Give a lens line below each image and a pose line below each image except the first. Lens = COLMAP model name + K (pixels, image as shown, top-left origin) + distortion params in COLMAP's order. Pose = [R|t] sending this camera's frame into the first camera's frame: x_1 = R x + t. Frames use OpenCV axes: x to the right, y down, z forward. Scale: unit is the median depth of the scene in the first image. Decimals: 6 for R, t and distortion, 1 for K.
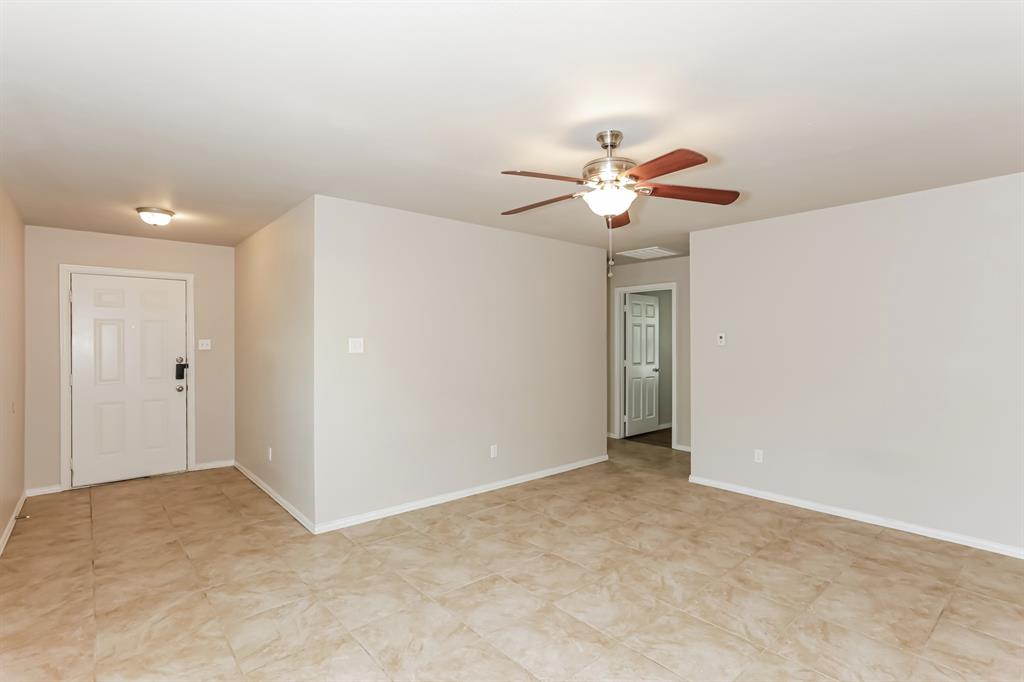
lens RADIAL K [[501.6, 0, 518.2], [0, 501.6, 341.3], [0, 0, 1]] dist [-0.035069, 0.010396]
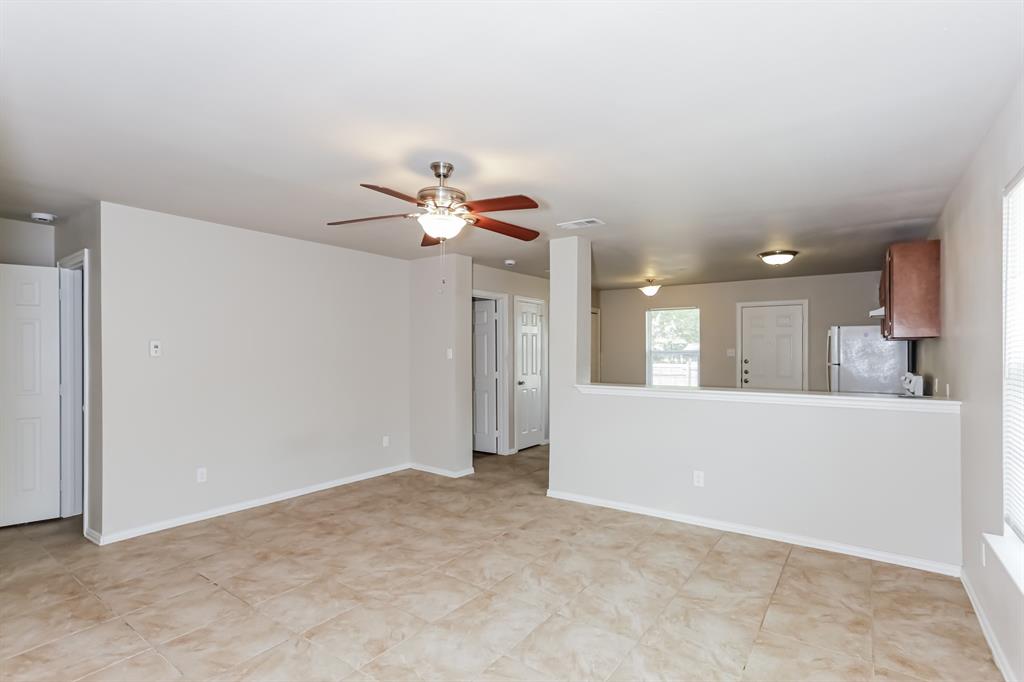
lens RADIAL K [[501.6, 0, 518.9], [0, 501.6, 344.4], [0, 0, 1]] dist [-0.035069, 0.010396]
pose [[-0.236230, 0.007947, 0.971665, -0.698650], [0.005172, 0.999963, -0.006921, -0.004158], [-0.971683, 0.003390, -0.236262, 0.812049]]
